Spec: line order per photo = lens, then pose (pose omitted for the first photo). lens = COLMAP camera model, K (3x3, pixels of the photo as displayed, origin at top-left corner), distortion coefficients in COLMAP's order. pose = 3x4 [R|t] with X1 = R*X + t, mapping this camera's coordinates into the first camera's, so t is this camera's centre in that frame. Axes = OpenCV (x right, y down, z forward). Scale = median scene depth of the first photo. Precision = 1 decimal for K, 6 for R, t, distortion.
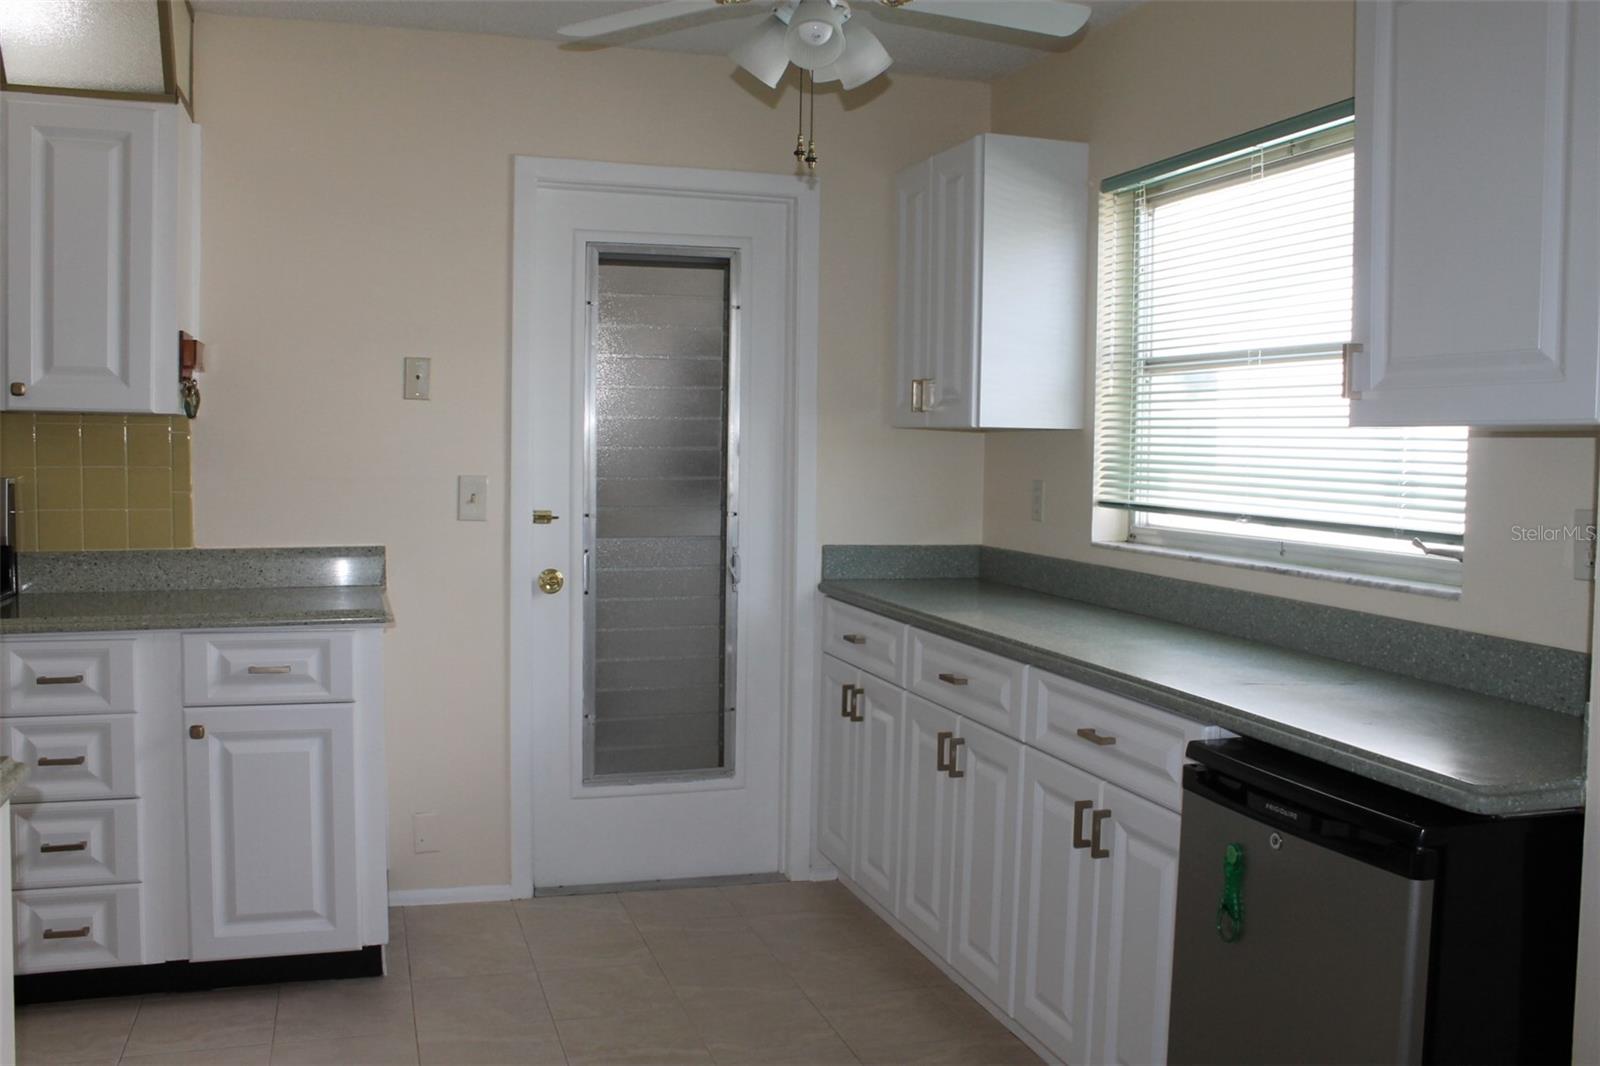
lens RADIAL K [[1406.4, 0, 800.0], [0, 1406.4, 533.0], [0, 0, 1]] dist [-0.156410, 0.142752]
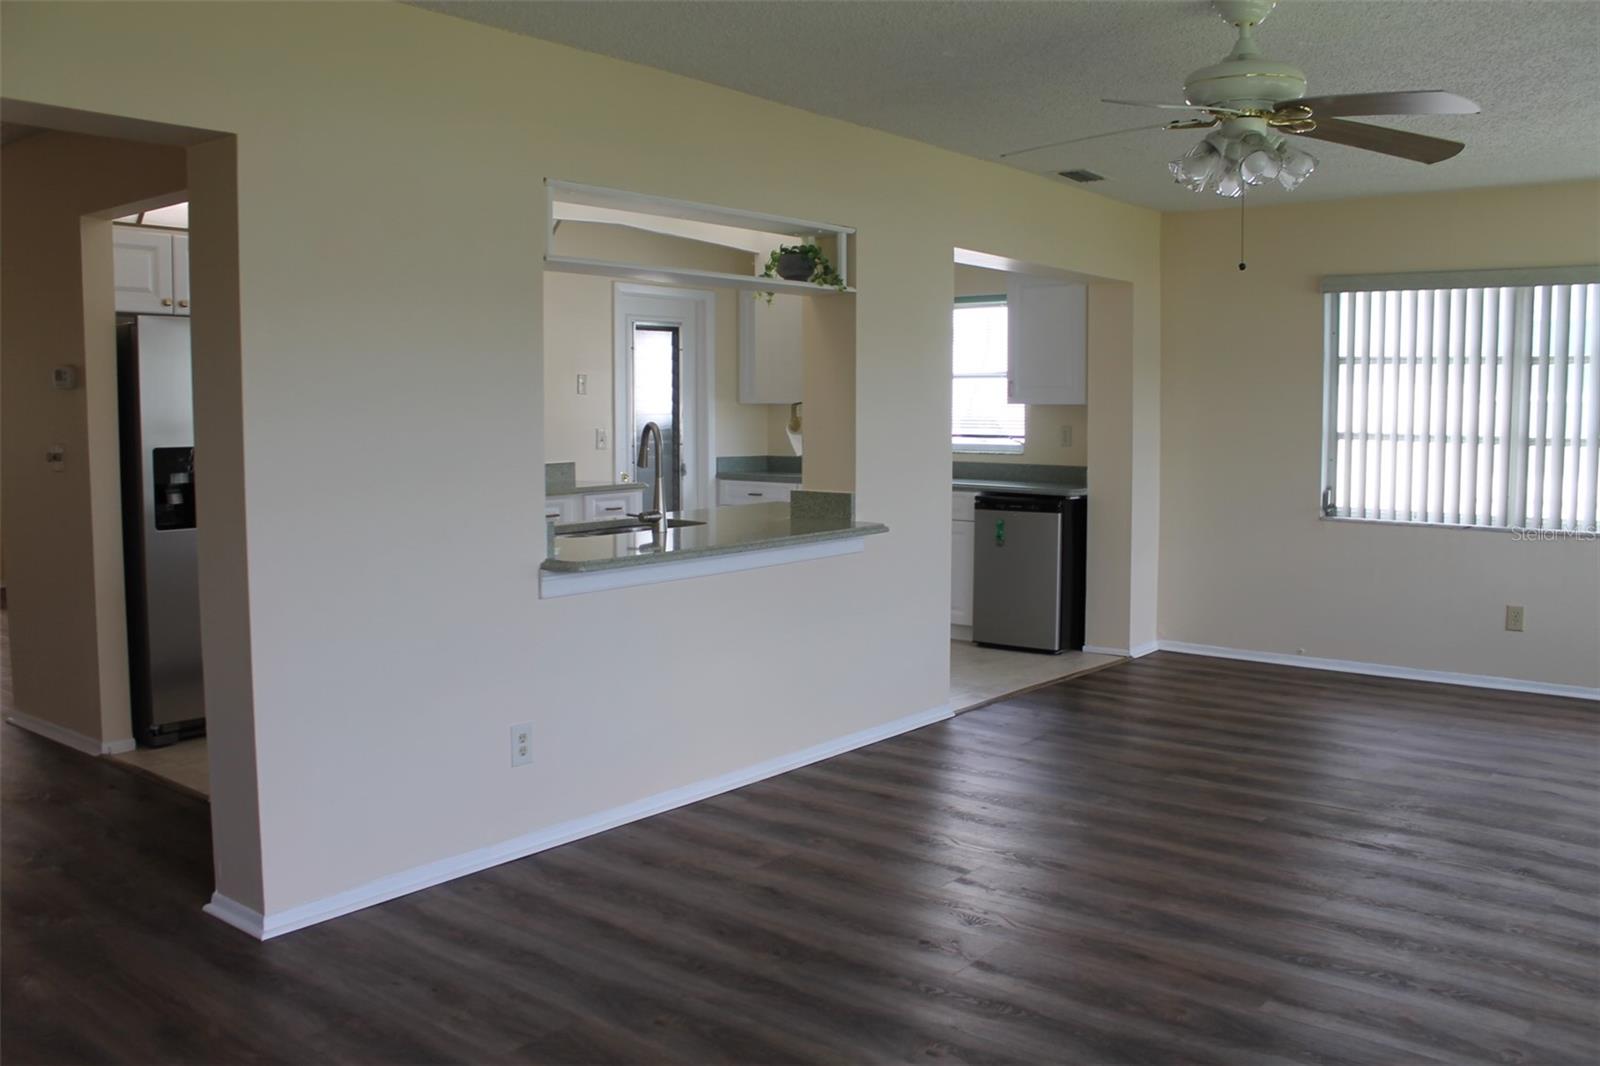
lens RADIAL K [[1353.0, 0, 801.0], [0, 1353.0, 527.8], [0, 0, 1]] dist [-0.169650, 0.158788]
pose [[0.834586, -0.062652, 0.547304, -1.377370], [0.047043, 0.997988, 0.042507, 0.046827], [-0.548866, -0.009729, 0.835854, -1.130338]]
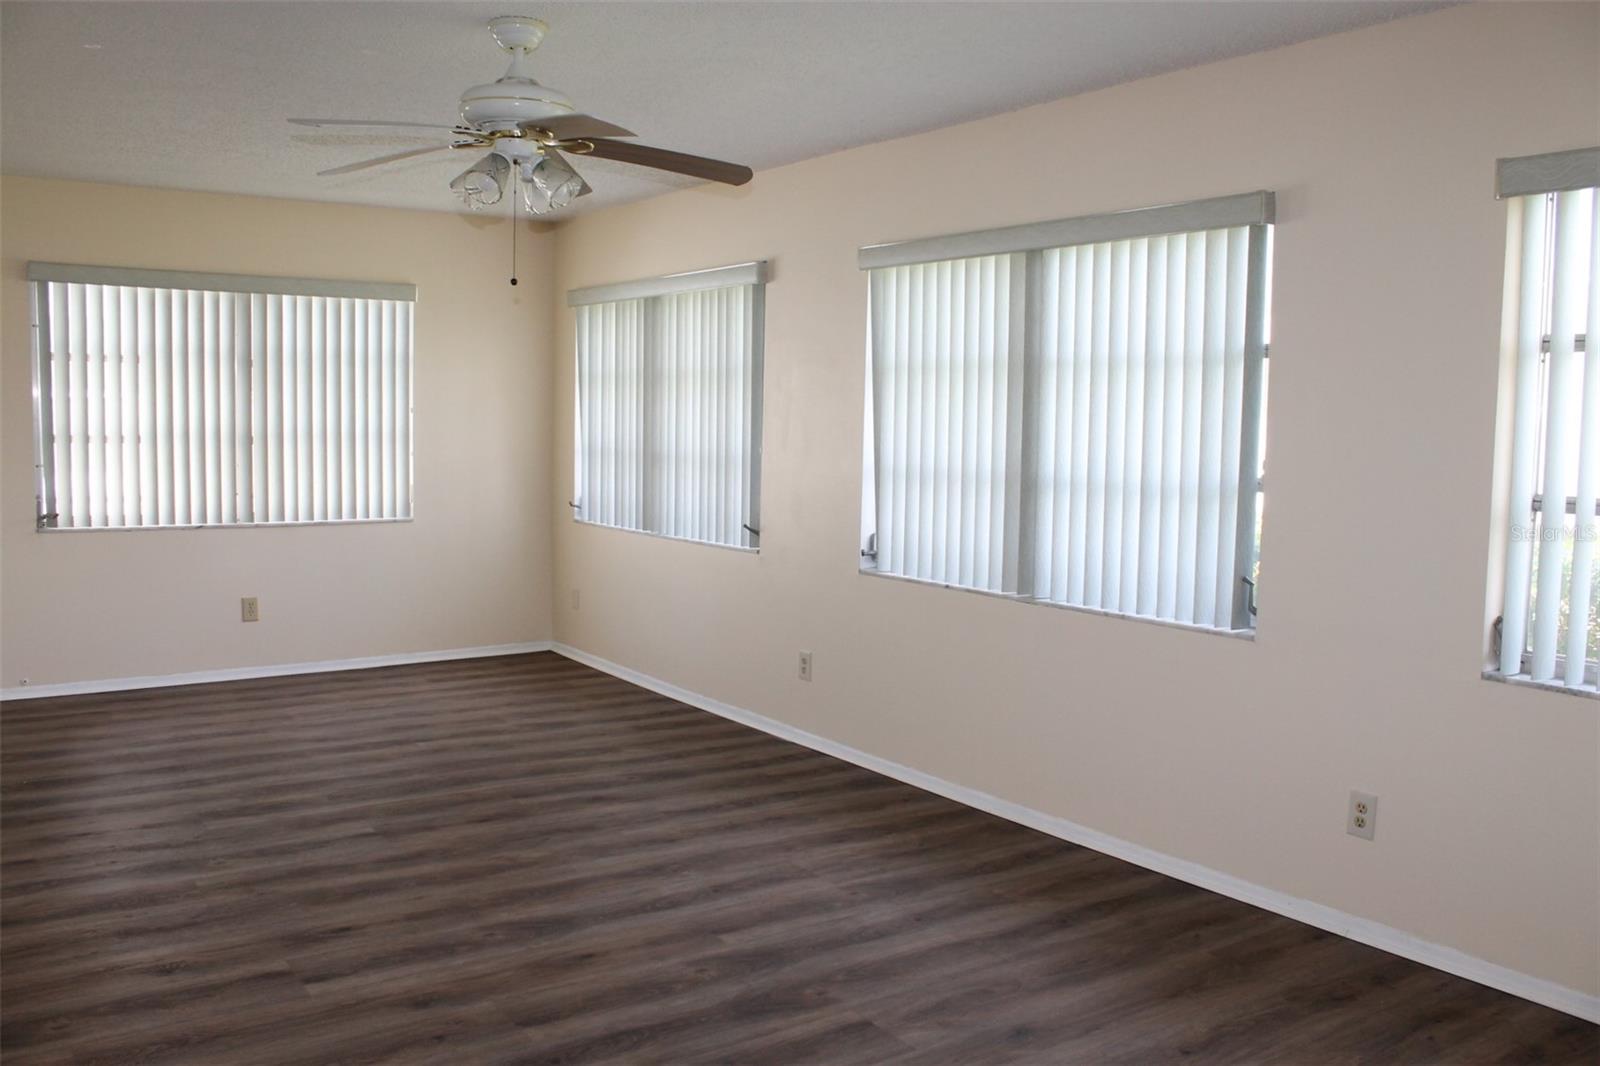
lens RADIAL K [[1353.0, 0, 801.0], [0, 1353.0, 527.8], [0, 0, 1]] dist [-0.169650, 0.158788]
pose [[-0.295820, -0.100262, 0.949967, -1.640804], [0.041691, 0.992174, 0.117700, -0.021224], [-0.954334, 0.074423, -0.289324, -0.296381]]
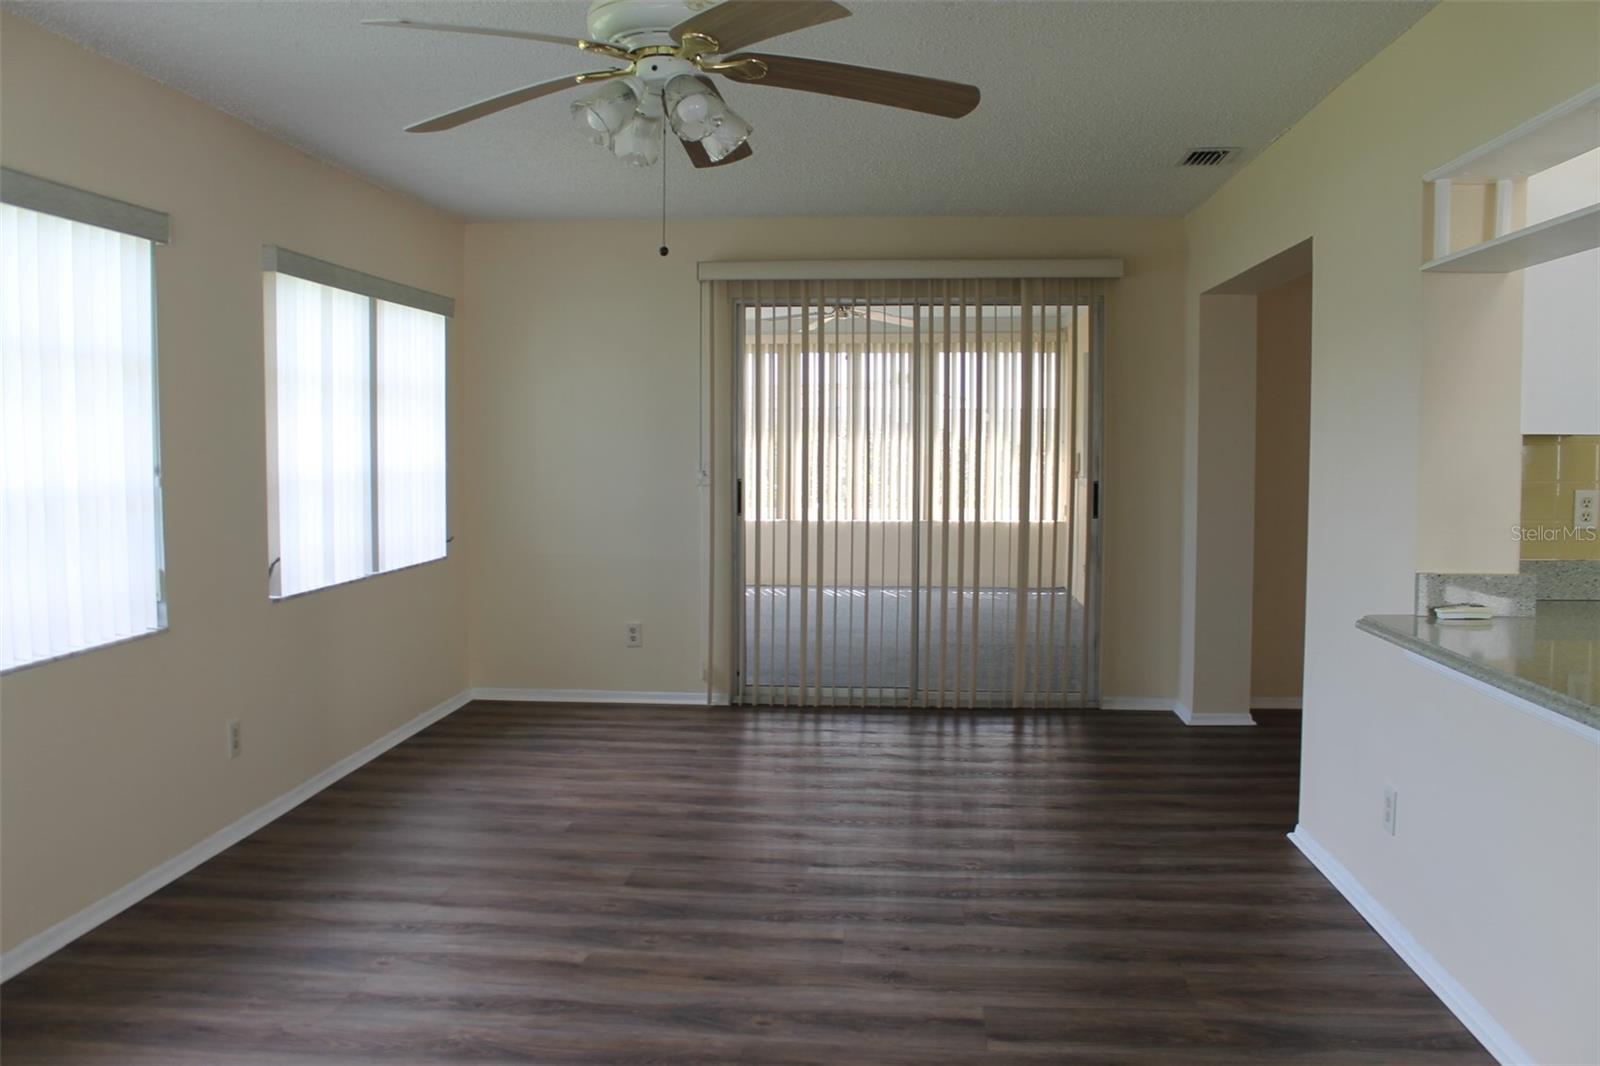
lens RADIAL K [[1353.0, 0, 801.0], [0, 1353.0, 527.8], [0, 0, 1]] dist [-0.169650, 0.158788]
pose [[-0.387791, 0.045697, -0.920614, 0.313144], [-0.068058, 0.994625, 0.078039, -0.002837], [0.919231, 0.092918, -0.382597, 0.018280]]
